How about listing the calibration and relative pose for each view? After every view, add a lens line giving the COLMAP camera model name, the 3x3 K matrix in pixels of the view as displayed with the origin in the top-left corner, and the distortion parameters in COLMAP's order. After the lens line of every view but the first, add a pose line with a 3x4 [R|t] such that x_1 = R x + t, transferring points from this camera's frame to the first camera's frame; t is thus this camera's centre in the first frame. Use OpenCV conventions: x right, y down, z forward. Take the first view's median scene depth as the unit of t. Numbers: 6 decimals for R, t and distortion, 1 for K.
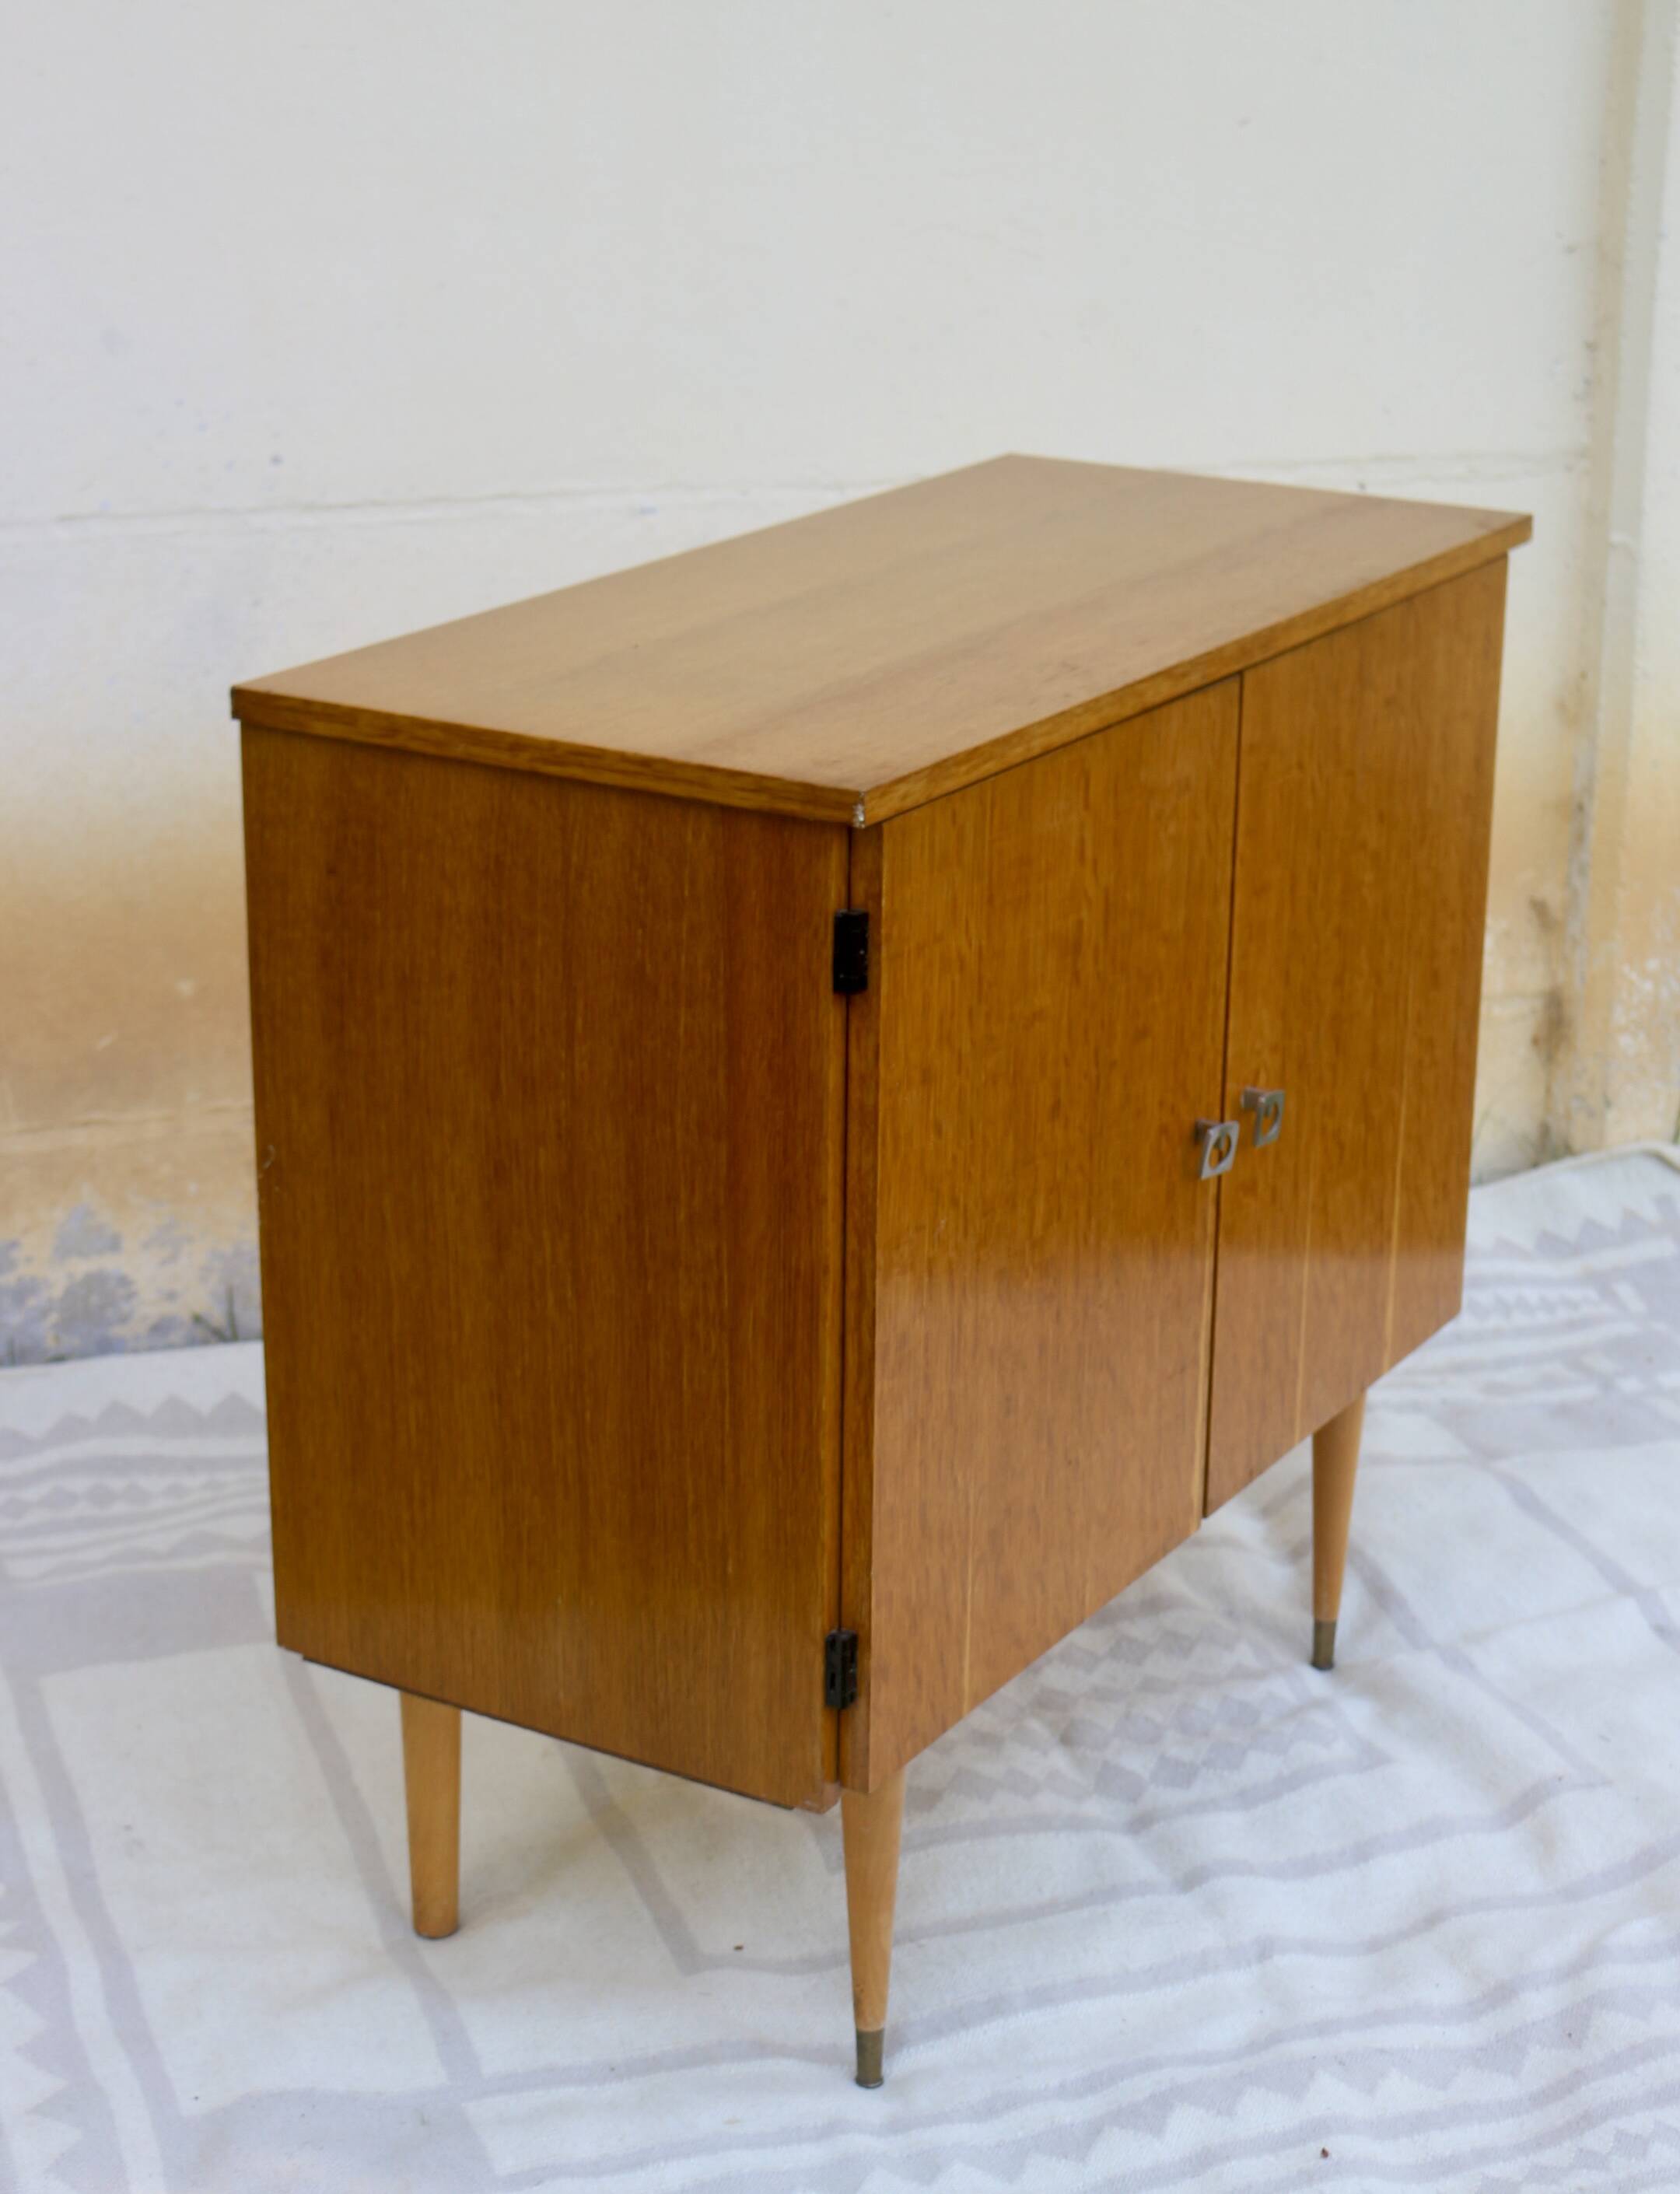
lens RADIAL K [[4076.0, 0, 886.7], [0, 4076.0, 1060.7], [0, 0, 1]] dist [-0.058272, 0.098494]
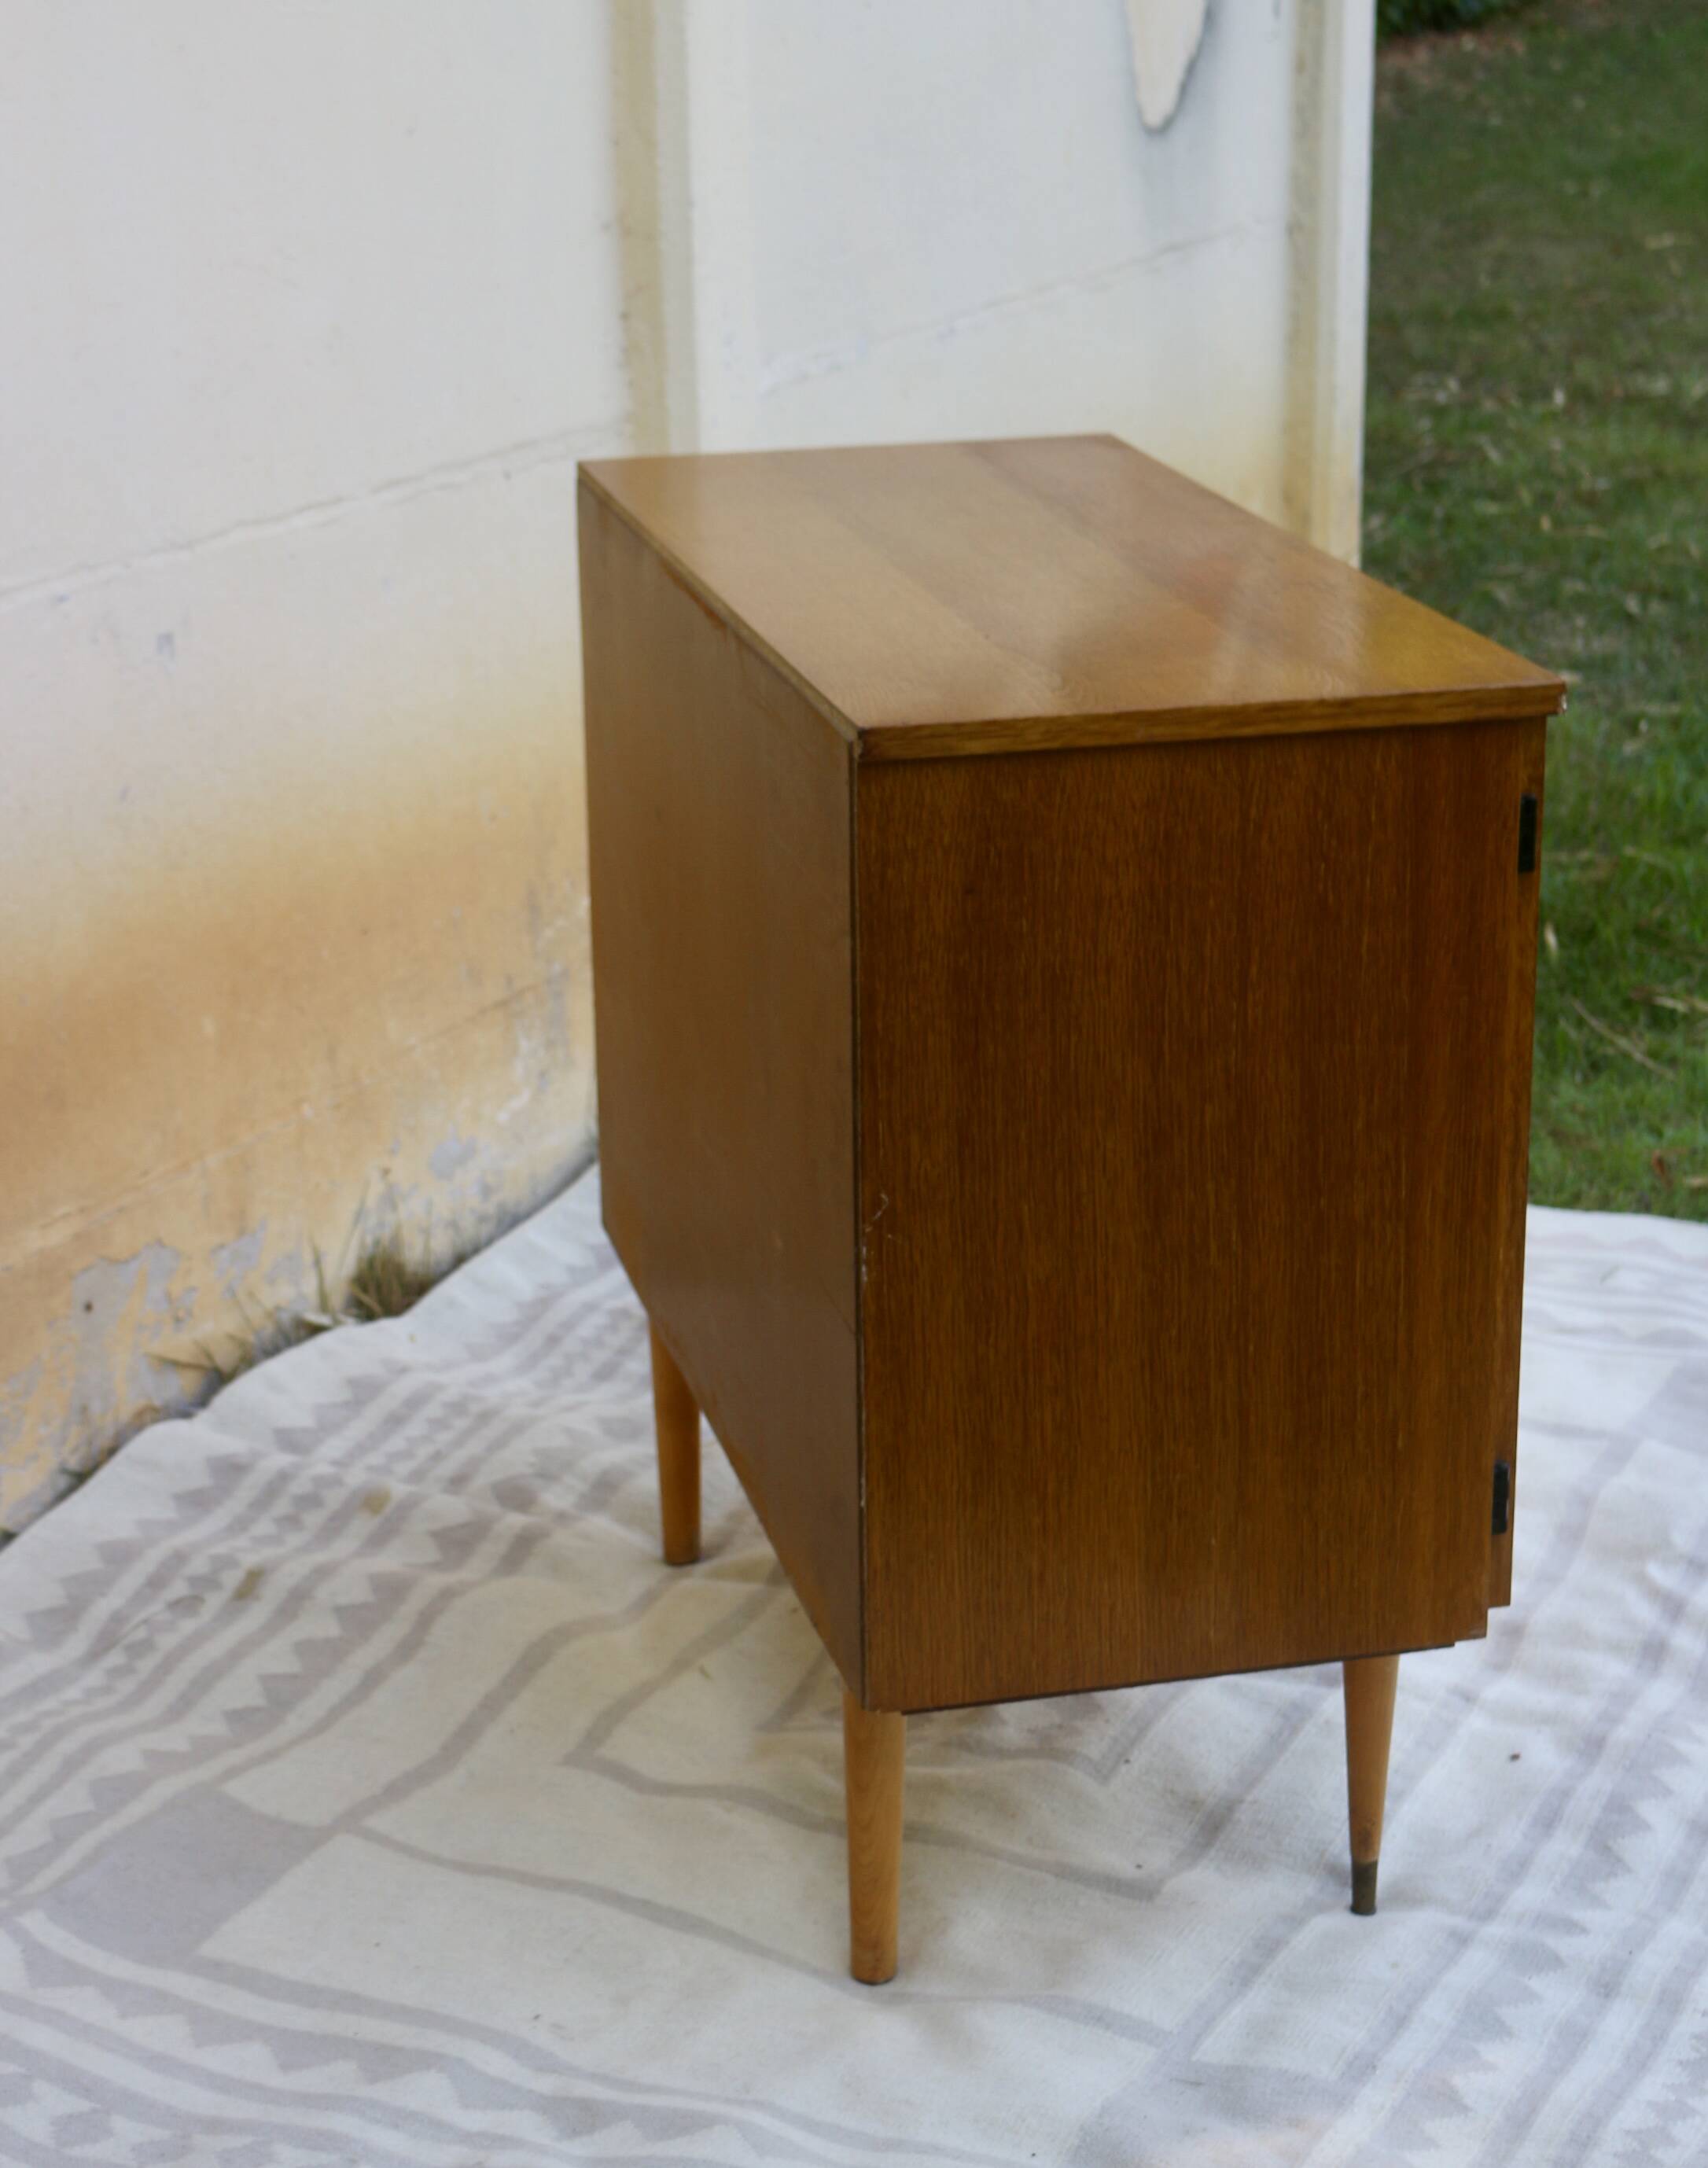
lens RADIAL K [[4147.6, 0, 854.0], [0, 4147.6, 1084.0], [0, 0, 1]] dist [-0.032848, 0.020639]
pose [[0.714431, -0.239111, 0.657583, -0.821865], [0.242465, 0.966171, 0.087895, -0.095702], [-0.656353, 0.096646, 0.748238, 0.262171]]
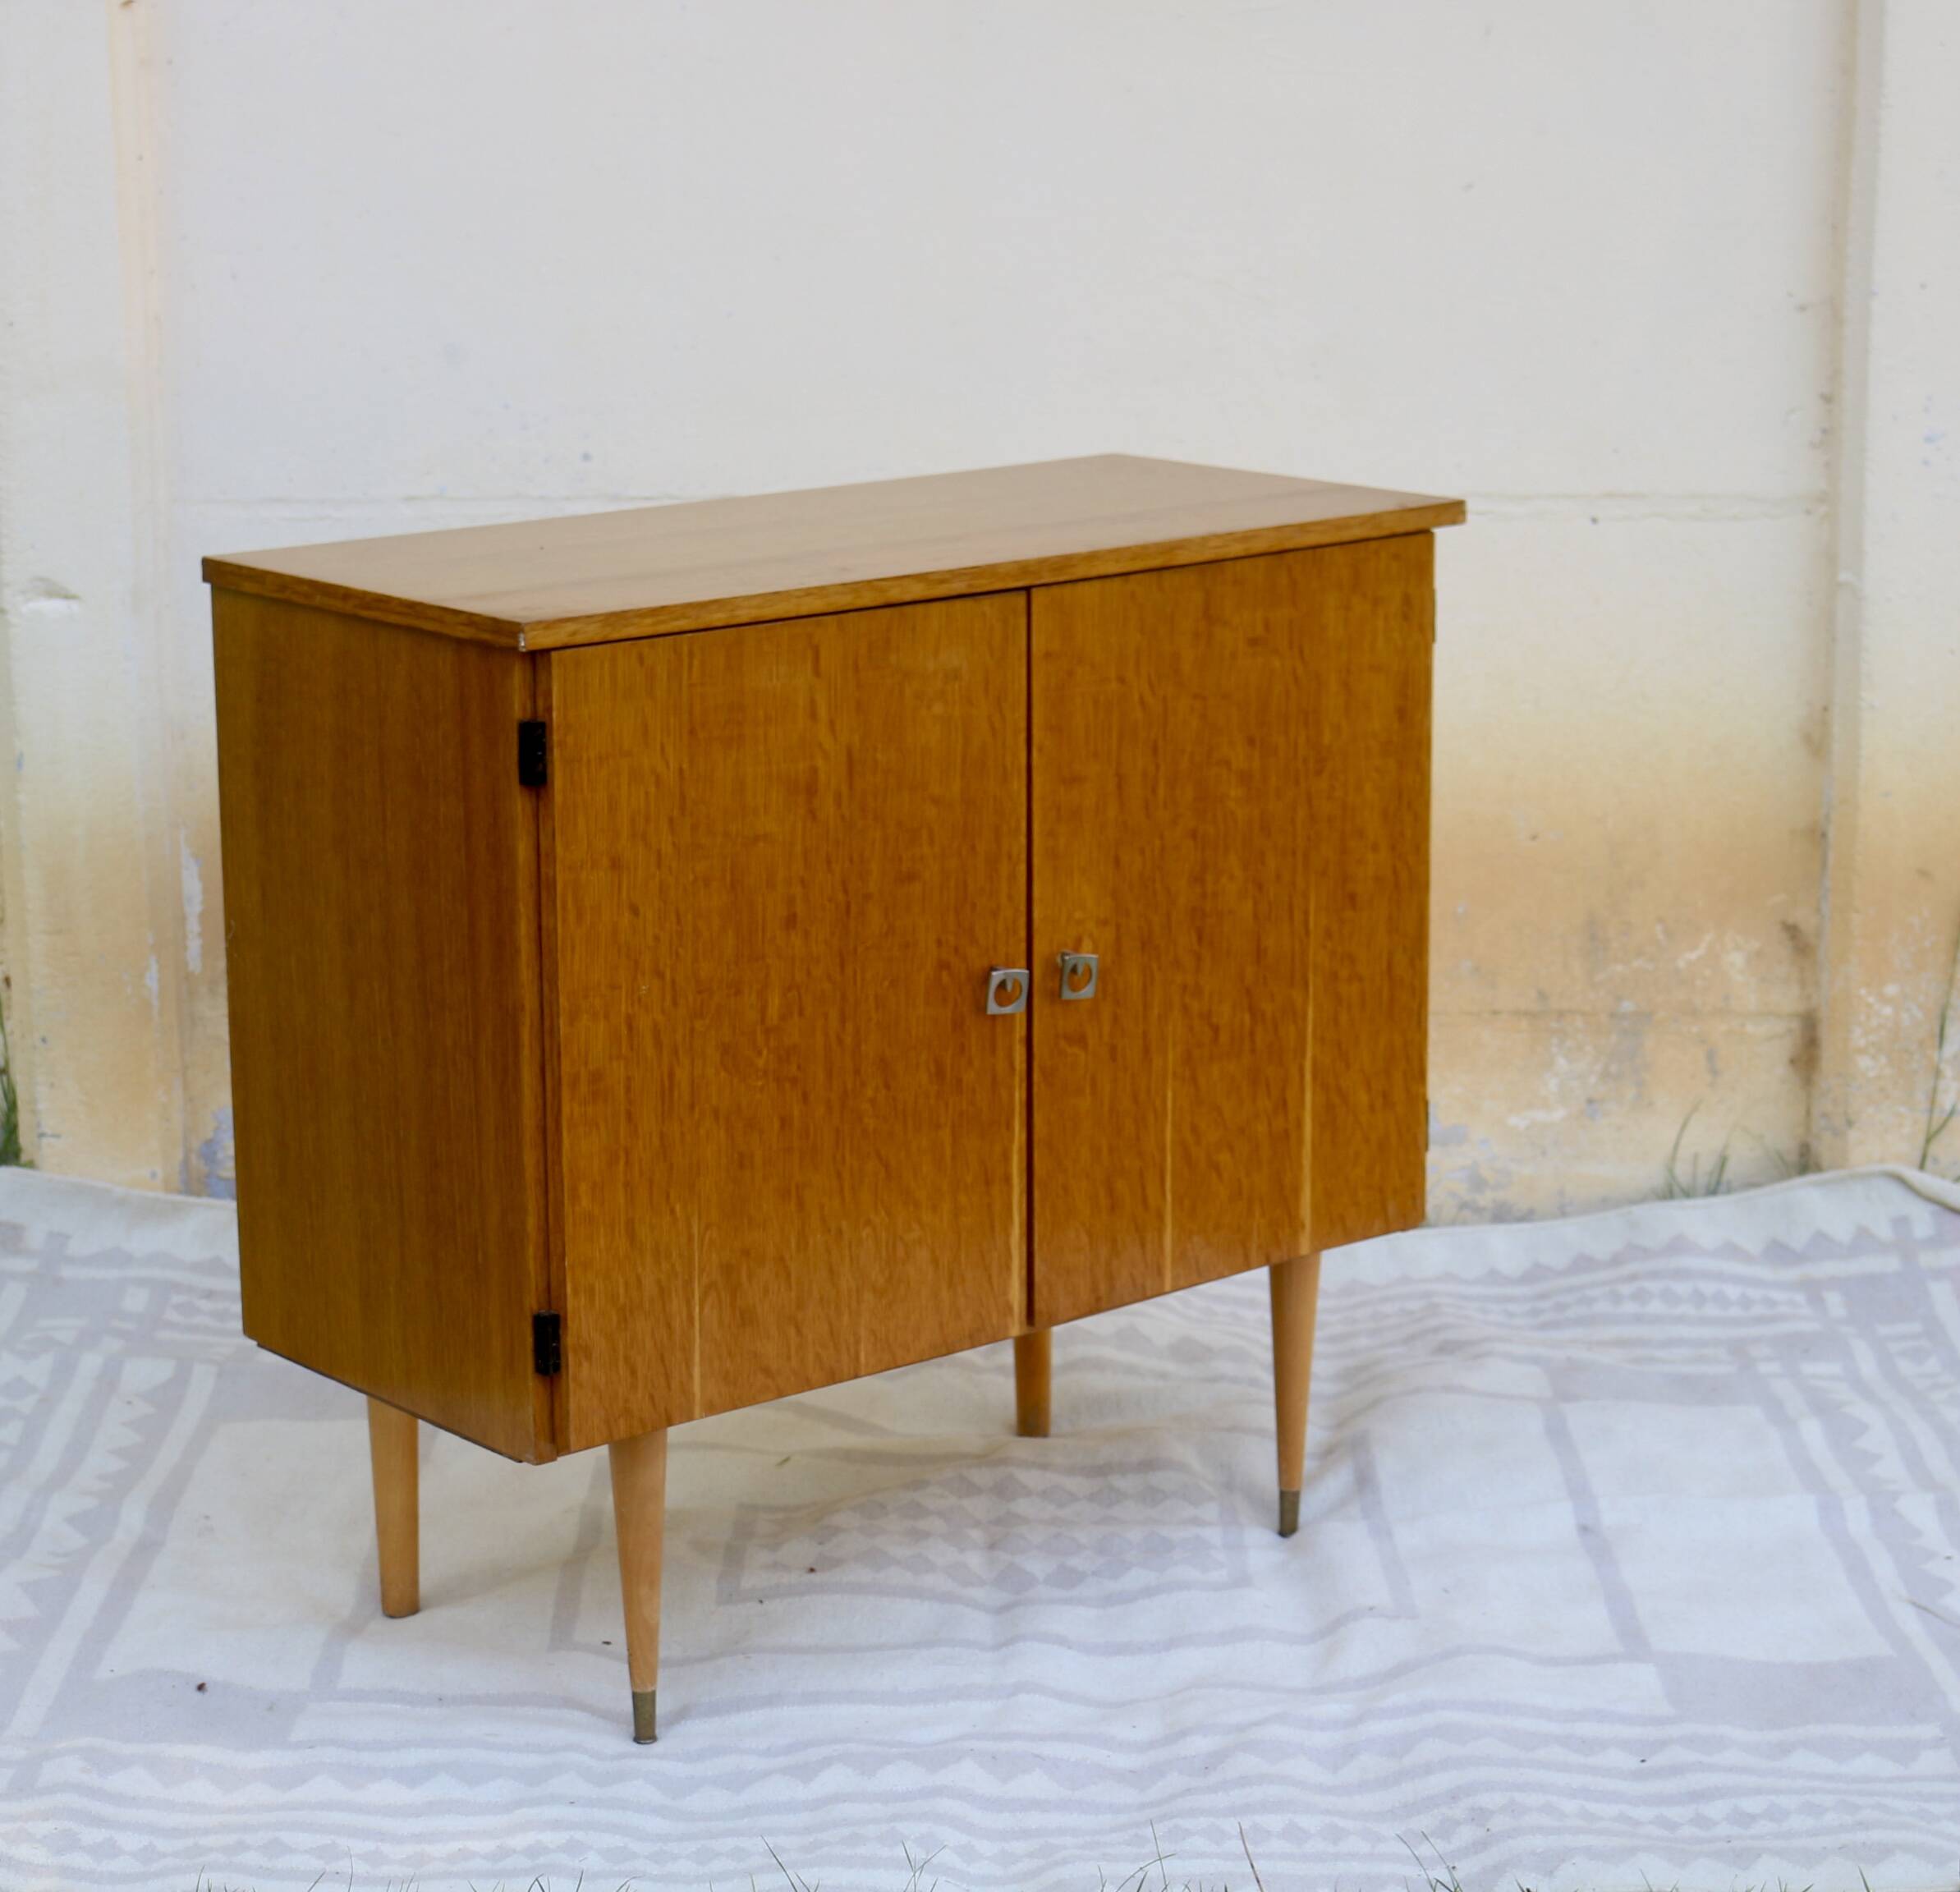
lens RADIAL K [[4669.3, 0, 977.0], [0, 4669.3, 863.5], [0, 0, 1]] dist [-0.049176, 0.029617]
pose [[0.943820, 0.051020, -0.326499, 0.559981], [-0.087796, 0.991216, -0.098904, 0.130622], [0.318585, 0.122013, 0.940009, -0.314087]]
